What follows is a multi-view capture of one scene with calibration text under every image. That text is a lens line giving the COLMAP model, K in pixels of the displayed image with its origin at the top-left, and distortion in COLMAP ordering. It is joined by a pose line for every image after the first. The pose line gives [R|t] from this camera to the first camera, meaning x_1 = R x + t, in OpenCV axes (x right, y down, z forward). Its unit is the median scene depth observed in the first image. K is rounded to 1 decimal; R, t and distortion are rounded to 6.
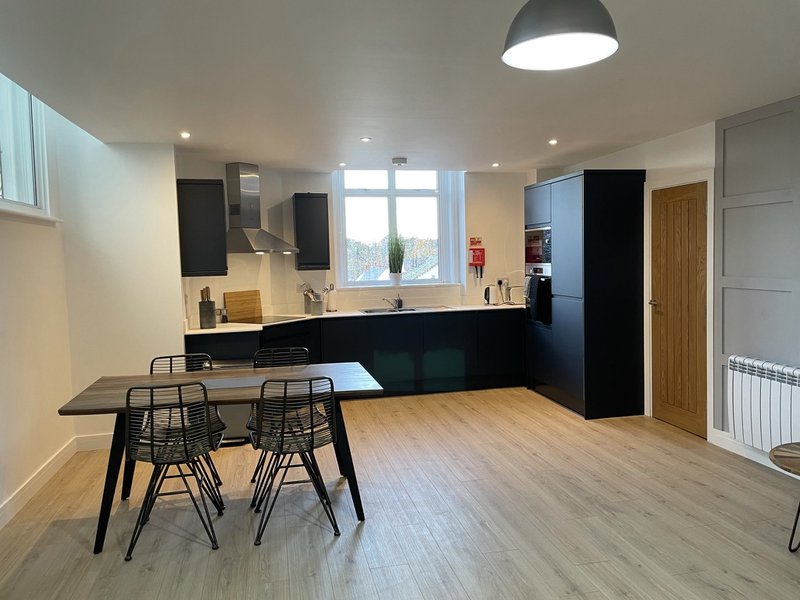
lens RADIAL K [[607.2, 0, 406.5], [0, 607.2, 294.1], [0, 0, 1]] dist [0.083859, -0.110135]
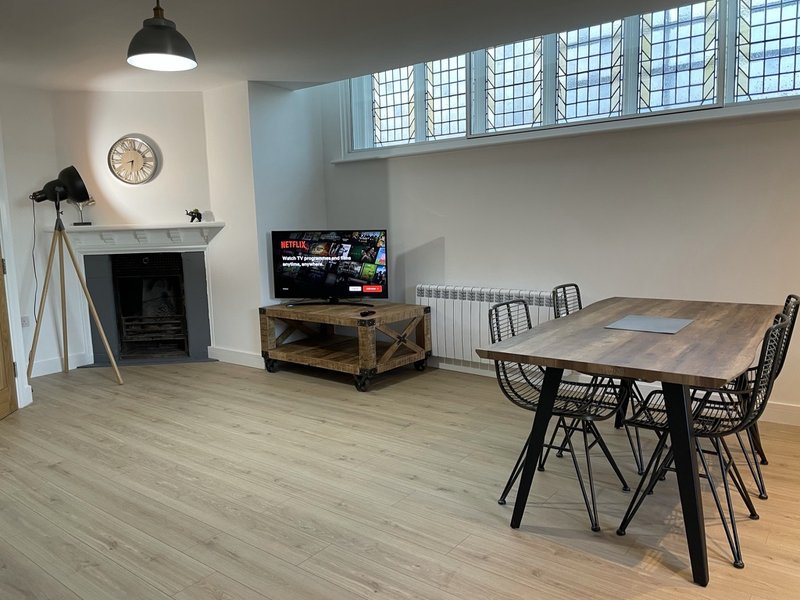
lens RADIAL K [[607.2, 0, 404.1], [0, 607.2, 304.8], [0, 0, 1]] dist [0.083859, -0.110135]
pose [[-0.765978, 0.133042, -0.628950, 0.350907], [0.004213, 0.979369, 0.202036, -0.028976], [0.642853, 0.152105, -0.750735, 1.104165]]
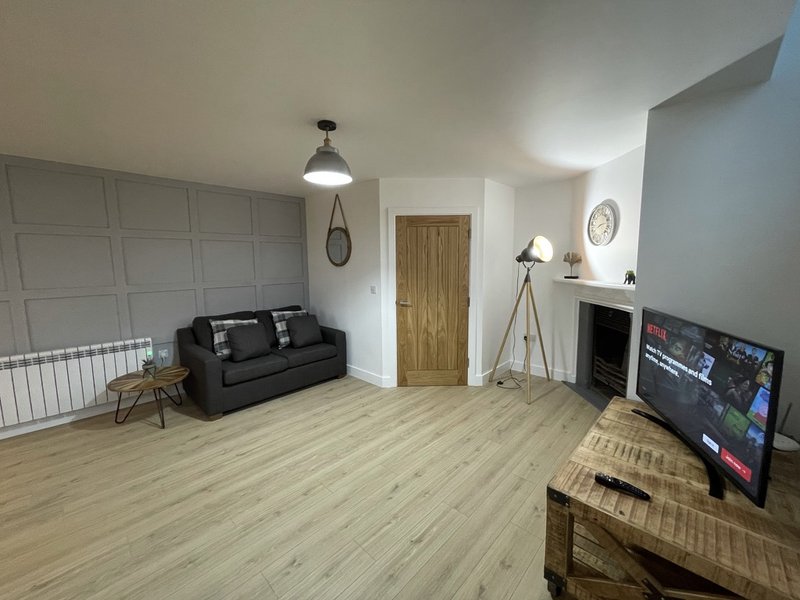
lens RADIAL K [[321.3, 0, 401.4], [0, 321.3, 297.4], [0, 0, 1]] dist [-0.001603, -0.000789]
pose [[-0.552849, -0.064400, 0.830789, -0.375281], [0.076786, 0.988830, 0.127748, -0.029945], [-0.829736, 0.134418, -0.541729, 0.586965]]
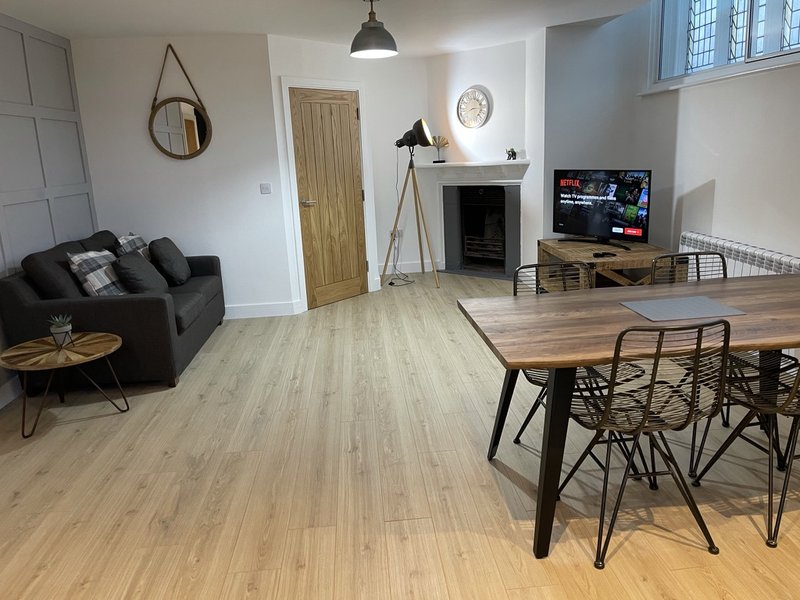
lens RADIAL K [[607.2, 0, 404.7], [0, 607.2, 296.0], [0, 0, 1]] dist [0.083859, -0.110135]
pose [[-0.988434, 0.035749, 0.147381, -0.067854], [0.077540, 0.954320, 0.288549, -0.070238], [-0.130333, 0.296640, -0.946054, 1.347331]]
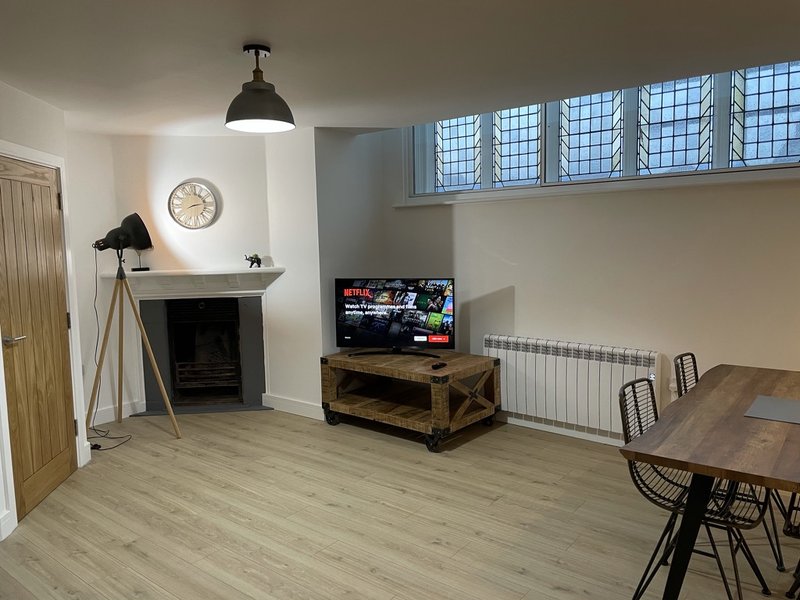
lens RADIAL K [[607.2, 0, 404.8], [0, 607.2, 295.0], [0, 0, 1]] dist [0.083859, -0.110135]
pose [[-0.777590, 0.100688, -0.620657, 0.394570], [0.000935, 0.987279, 0.158992, -0.080143], [0.628771, 0.123050, -0.767793, 1.000735]]
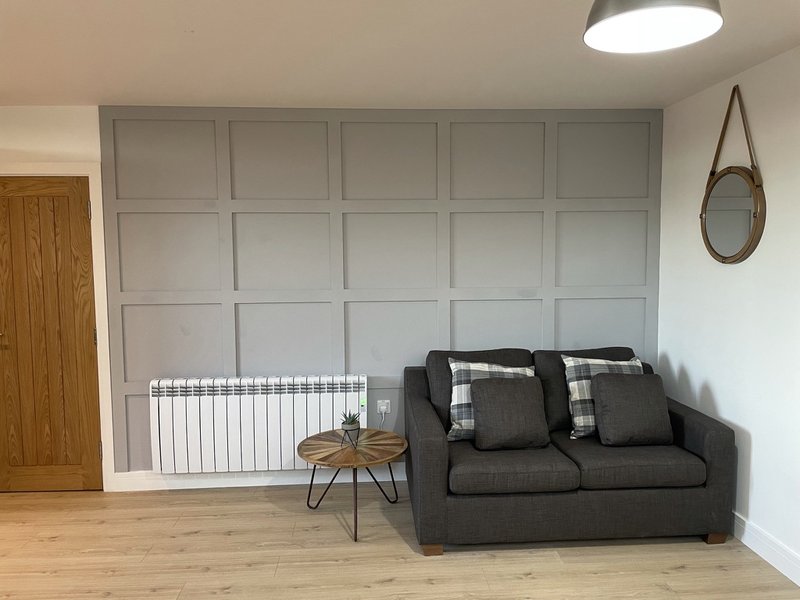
lens RADIAL K [[607.2, 0, 398.9], [0, 607.2, 294.0], [0, 0, 1]] dist [0.083859, -0.110135]
pose [[0.162593, -0.047612, 0.985544, -0.267611], [0.068698, 0.996957, 0.036829, -0.031168], [-0.984299, 0.061717, 0.165370, 0.484313]]
